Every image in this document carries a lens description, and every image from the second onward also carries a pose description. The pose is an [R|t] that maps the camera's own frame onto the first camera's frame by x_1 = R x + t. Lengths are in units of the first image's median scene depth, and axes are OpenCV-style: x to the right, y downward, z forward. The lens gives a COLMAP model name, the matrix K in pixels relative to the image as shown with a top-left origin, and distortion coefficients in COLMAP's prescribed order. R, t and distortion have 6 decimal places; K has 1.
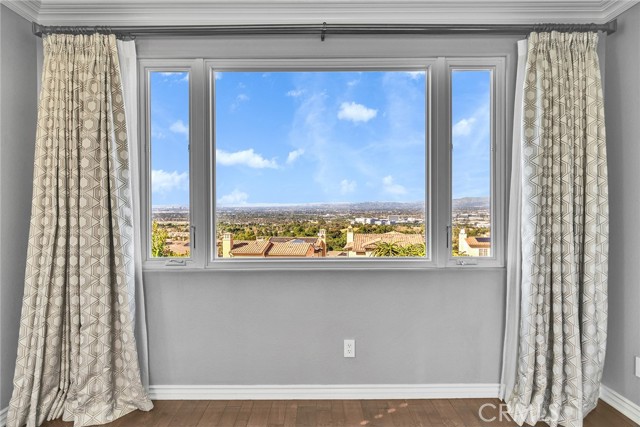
lens RADIAL K [[409.6, 0, 319.8], [0, 409.6, 216.6], [0, 0, 1]] dist [0.008270, 0.000793]
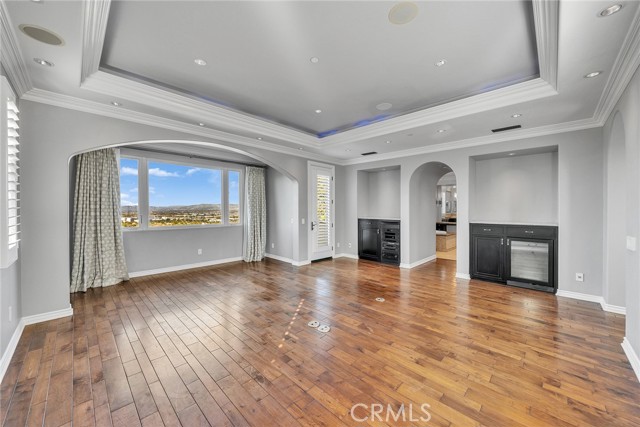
lens RADIAL K [[241.6, 0, 320.3], [0, 241.6, 213.0], [0, 0, 1]] dist [0.000319, 0.000009]
pose [[0.692847, -0.006430, 0.721056, -0.711789], [0.013953, 0.999893, -0.004490, 0.035001], [-0.720950, 0.013172, 0.692862, -1.138024]]
